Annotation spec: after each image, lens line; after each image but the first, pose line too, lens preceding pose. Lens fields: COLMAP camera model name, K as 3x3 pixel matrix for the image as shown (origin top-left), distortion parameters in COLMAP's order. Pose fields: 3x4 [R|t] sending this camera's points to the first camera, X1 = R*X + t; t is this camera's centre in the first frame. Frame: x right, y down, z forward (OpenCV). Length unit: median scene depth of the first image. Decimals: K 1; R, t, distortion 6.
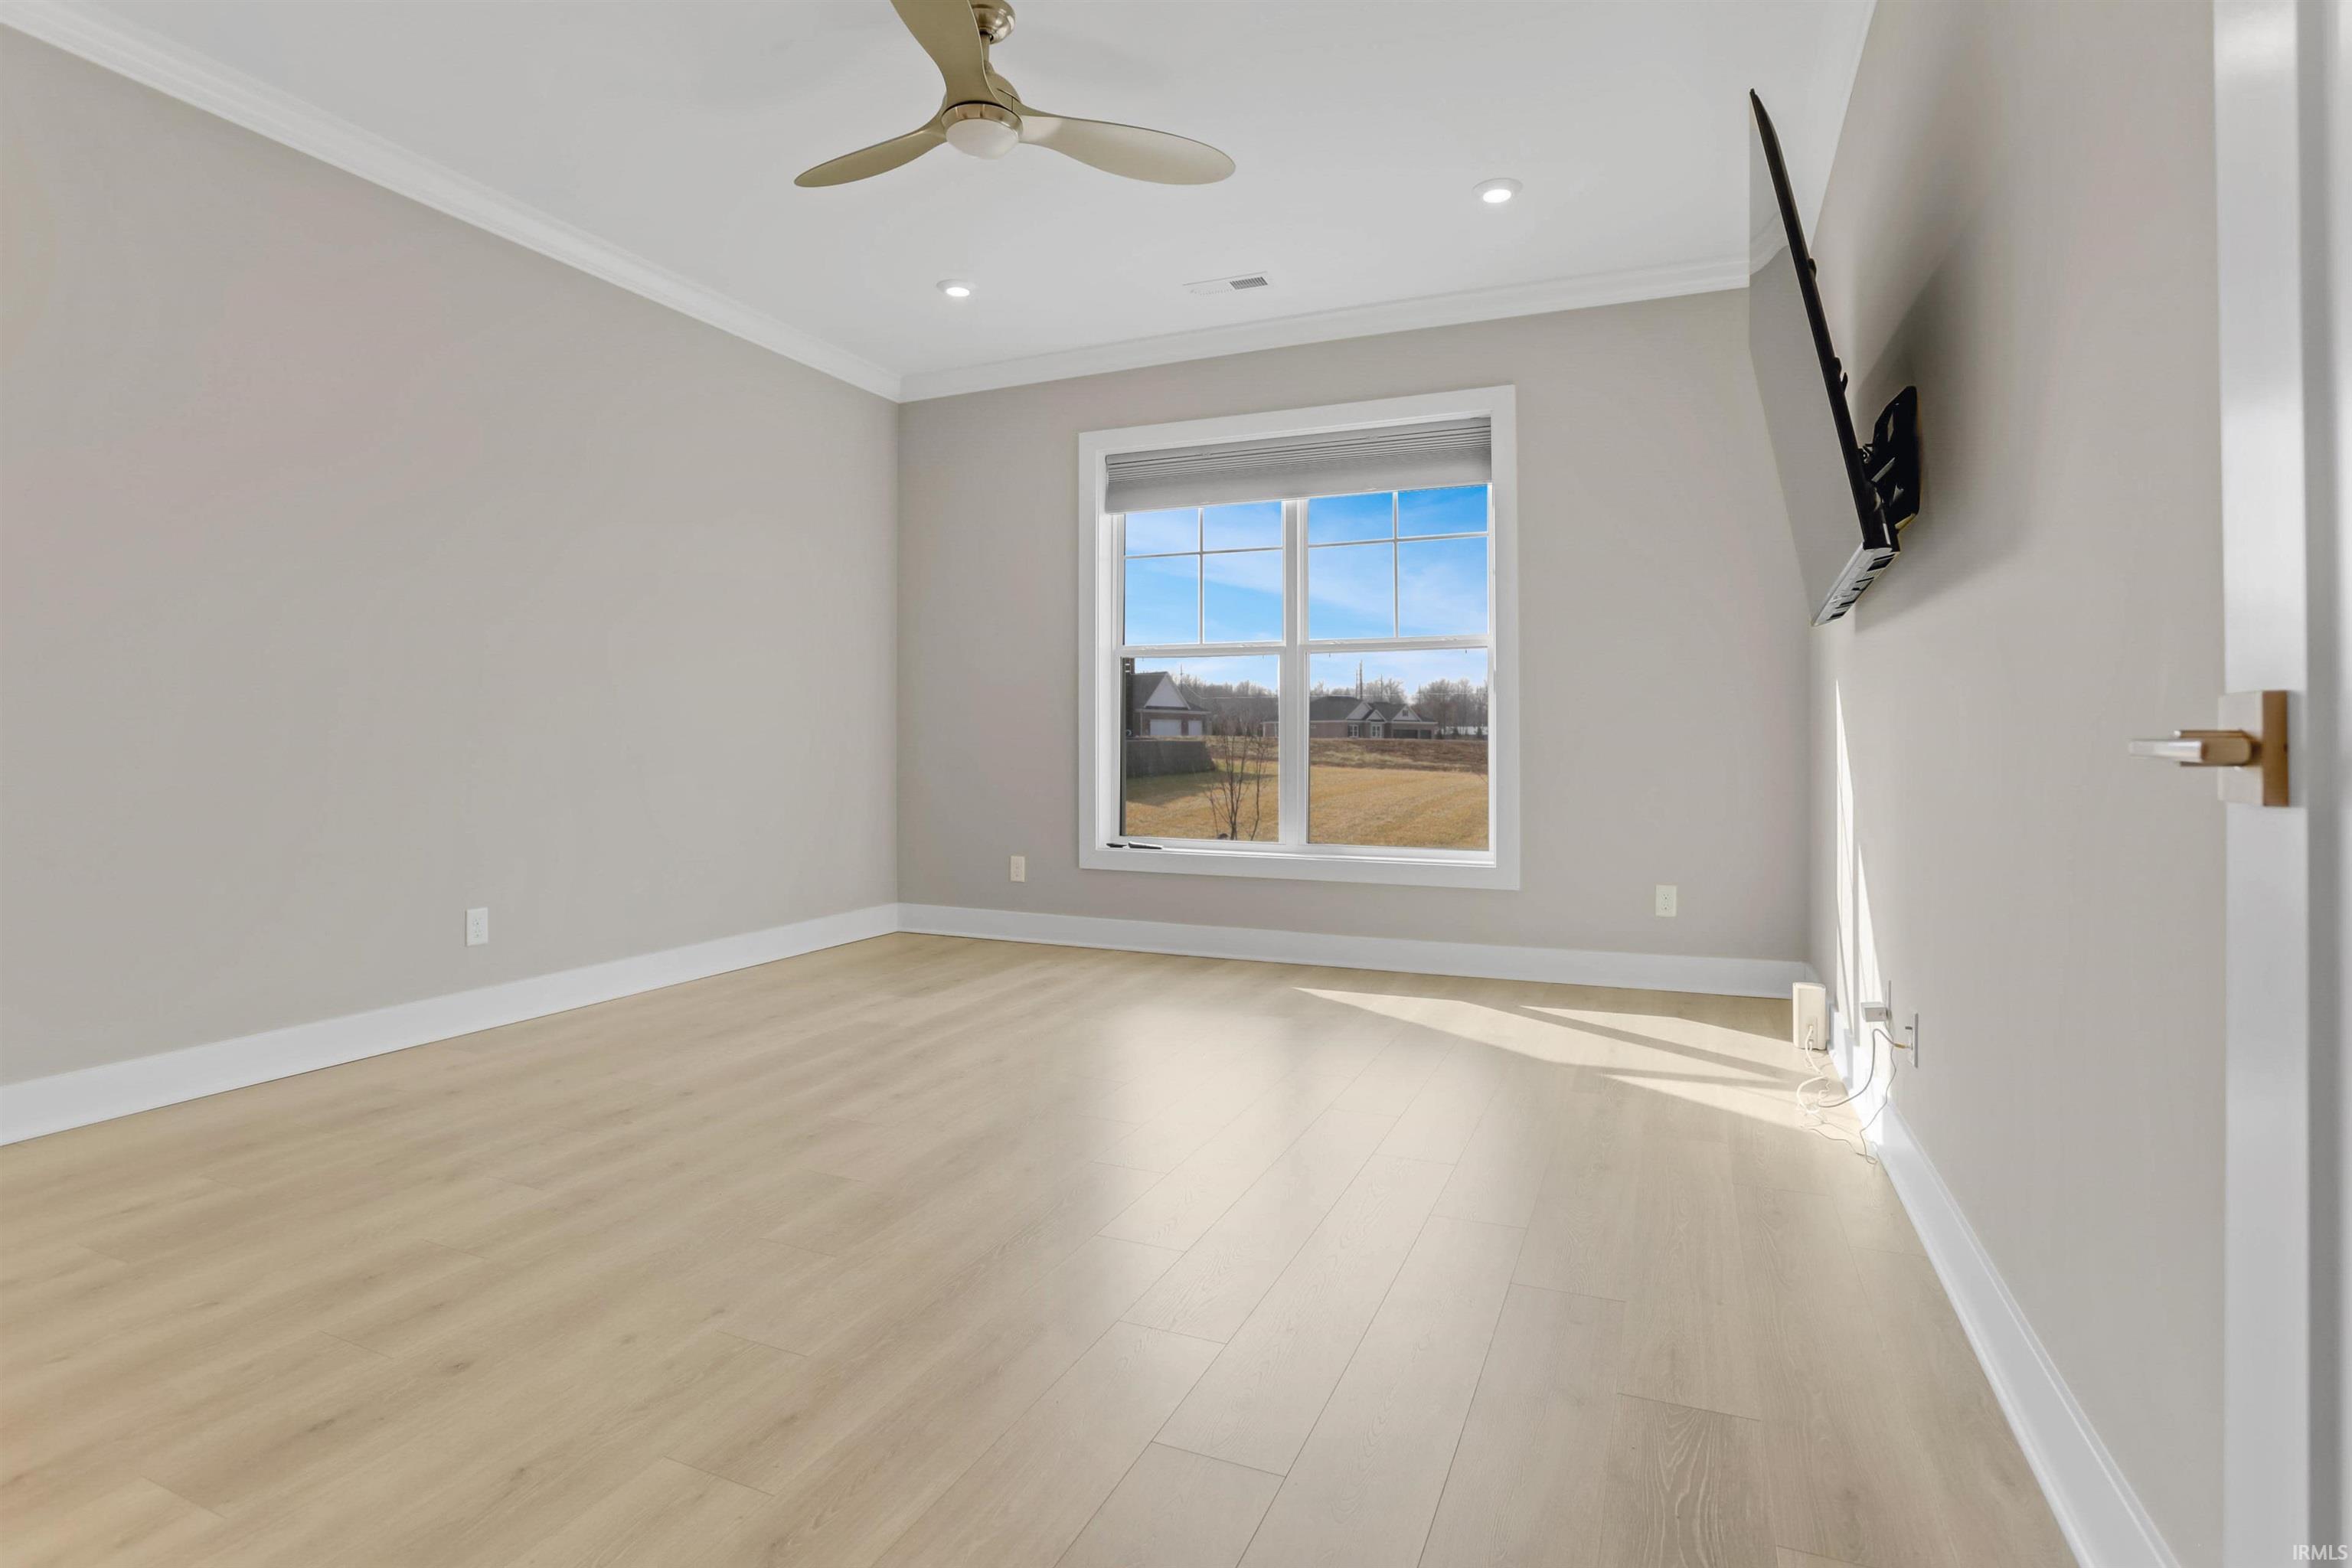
lens RADIAL K [[1220.5, 0, 1149.9], [0, 1220.5, 750.7], [0, 0, 1]] dist [-0.074480, 0.028599]
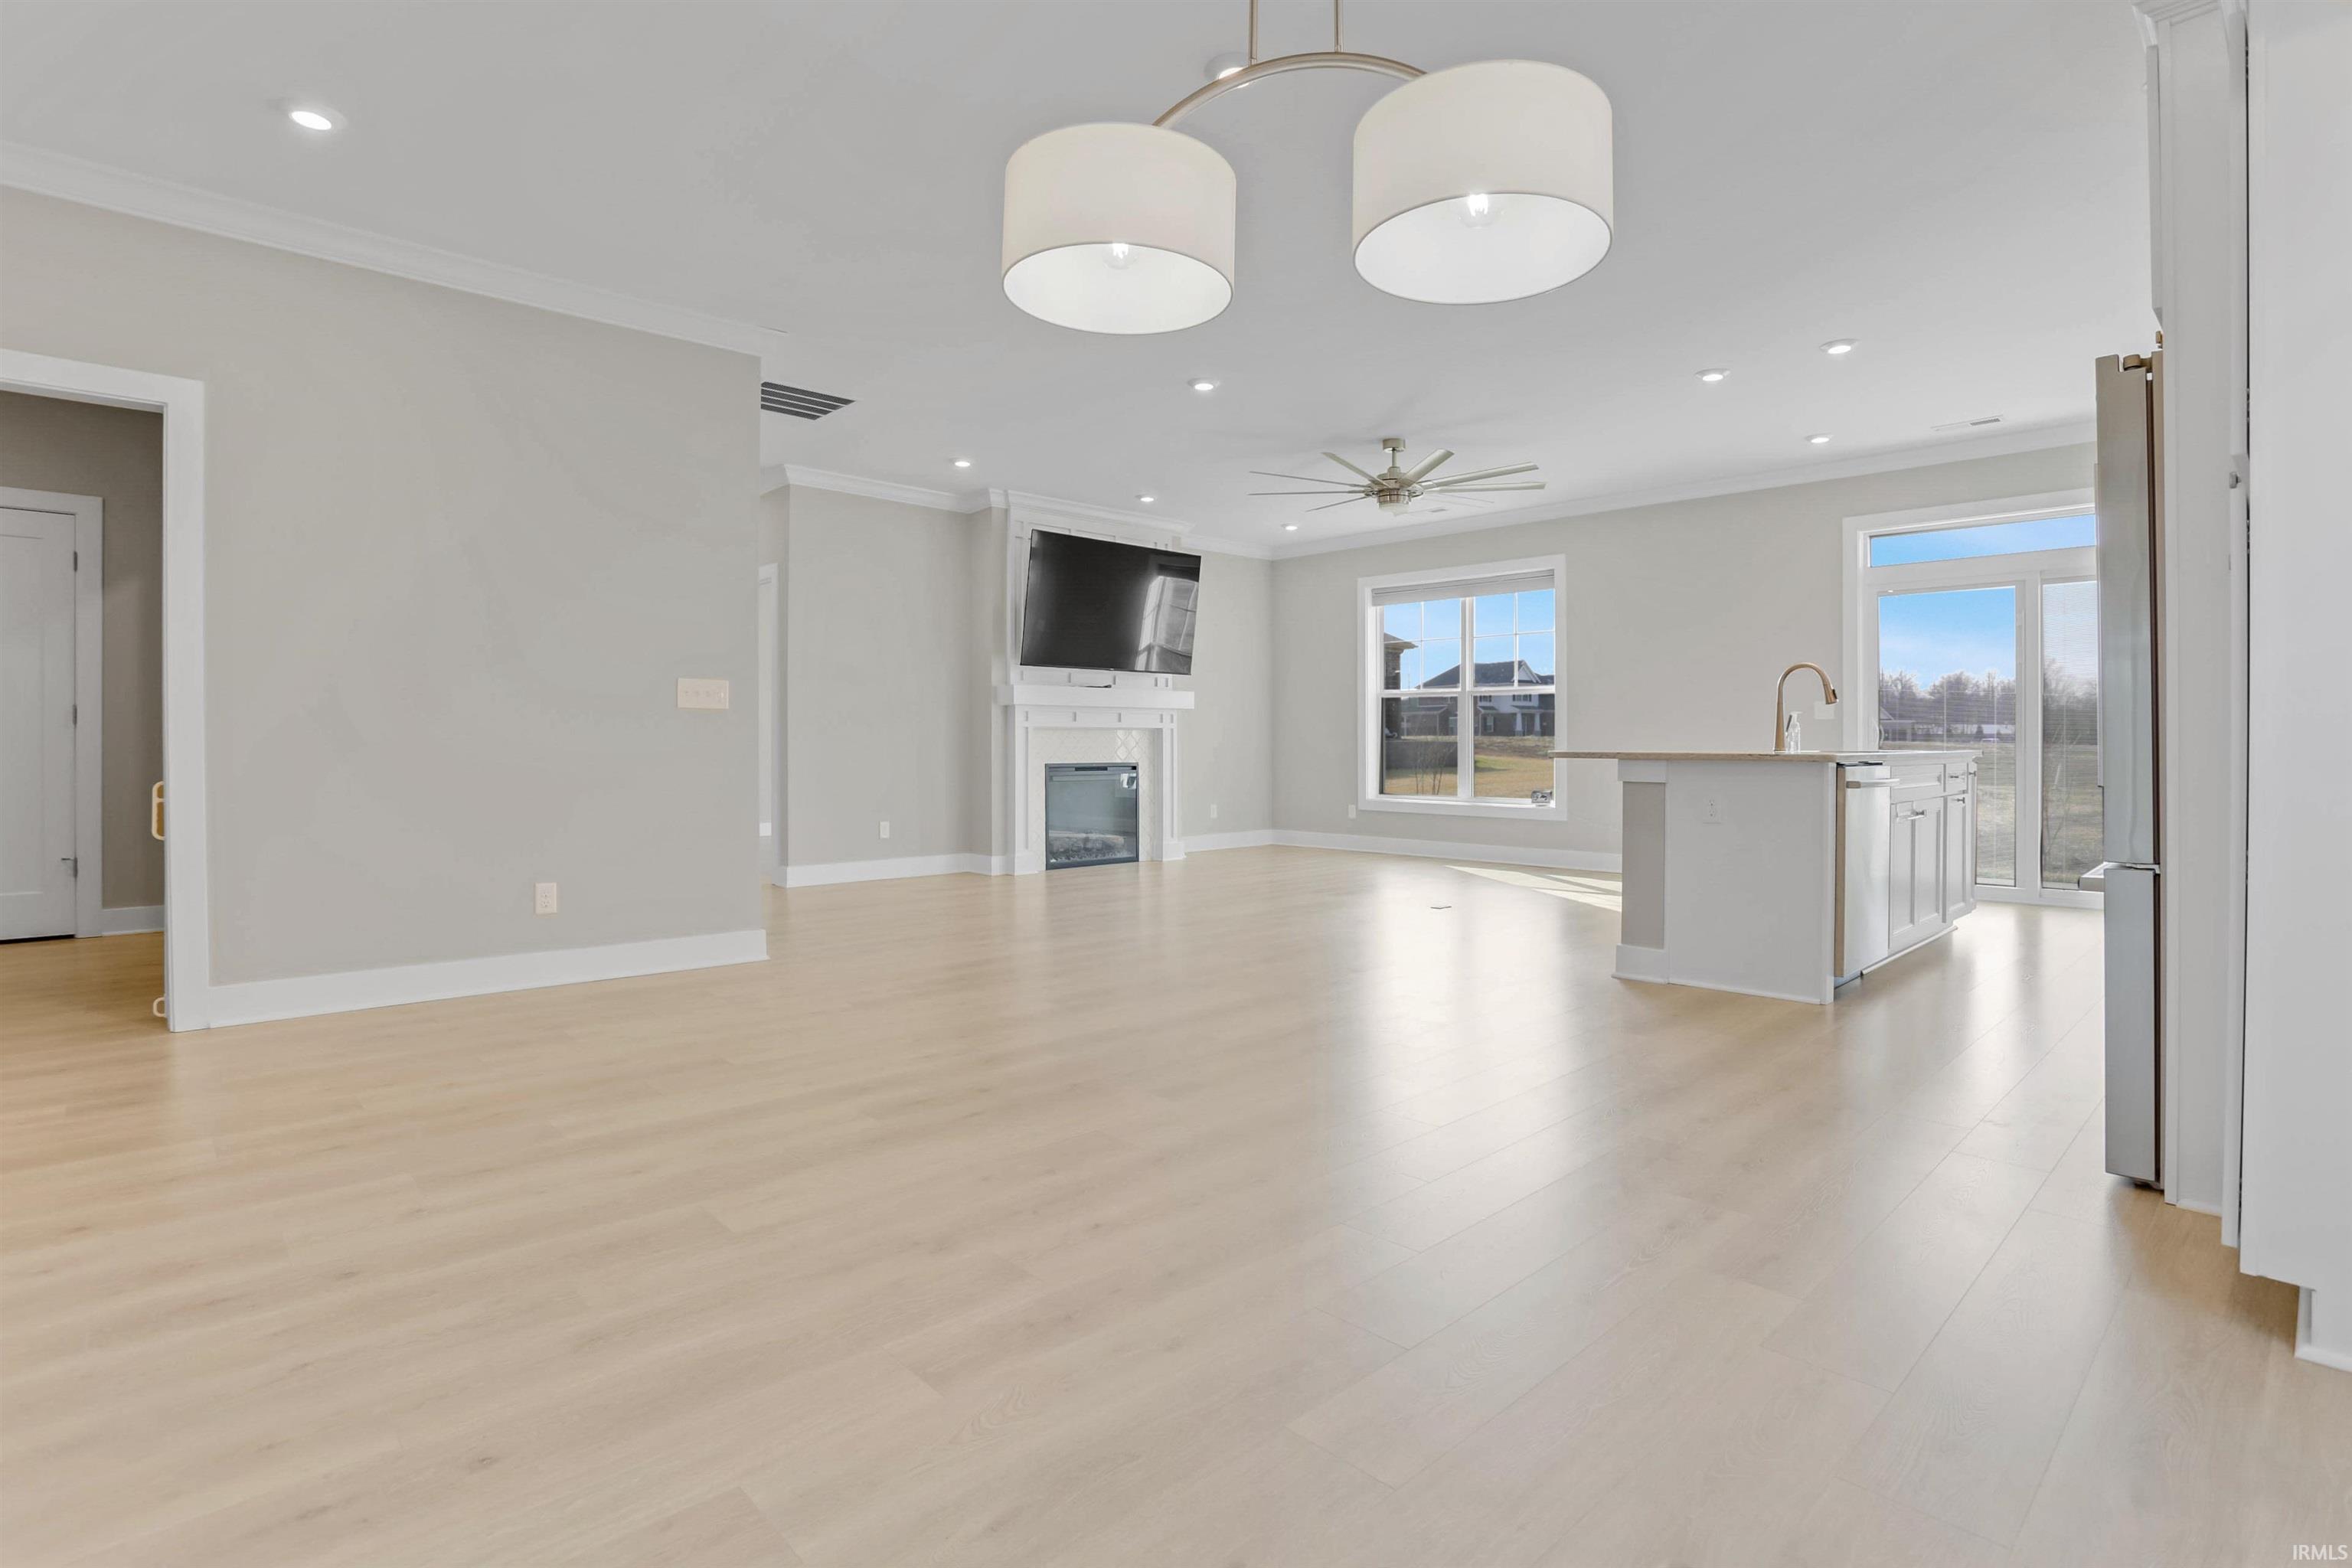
lens RADIAL K [[1148.6, 0, 1167.5], [0, 1148.6, 758.0], [0, 0, 1]] dist [-0.079893, 0.036583]
pose [[0.926732, 0.006212, -0.375671, 0.348449], [-0.002982, 0.999953, 0.009180, 0.001492], [0.375711, -0.007388, 0.926708, -0.780967]]
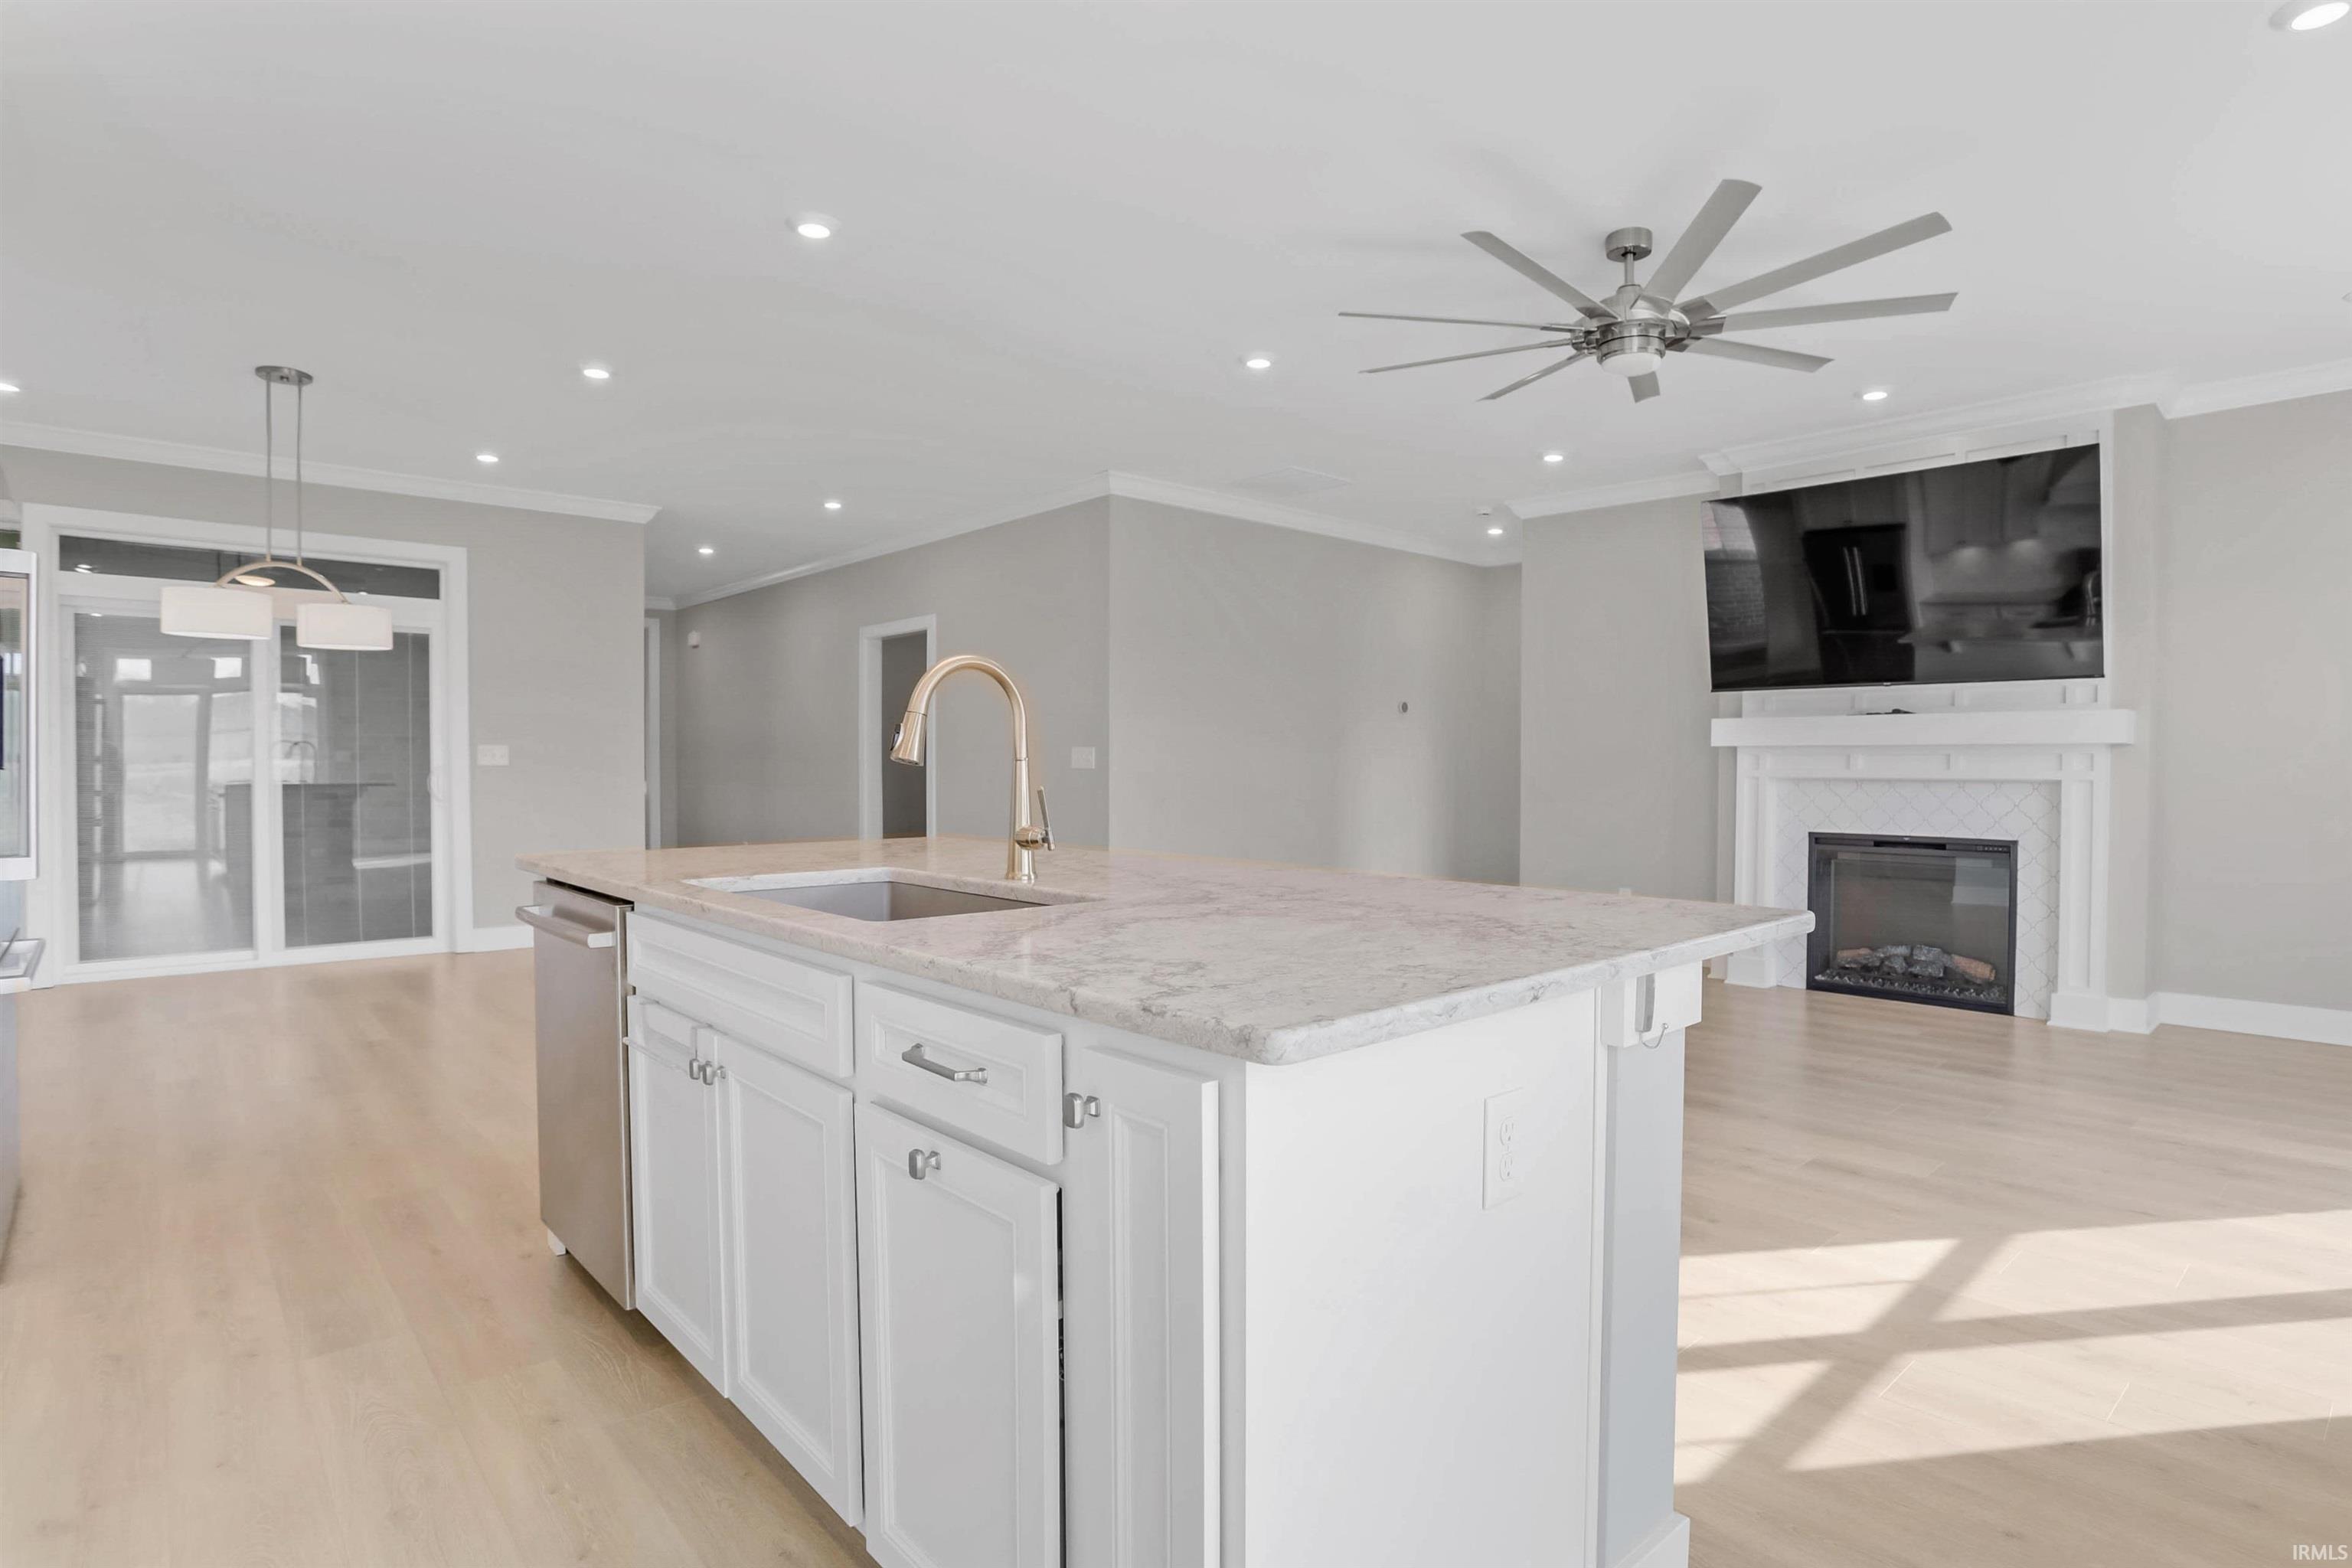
lens RADIAL K [[1207.7, 0, 1176.0], [0, 1207.7, 784.0], [0, 0, 1]] dist [-0.065622, 0.026260]
pose [[-0.394219, 0.014719, -0.918899, 0.842306], [-0.006876, 0.999797, 0.018965, -0.036345], [0.918991, 0.013795, -0.394037, 0.512396]]
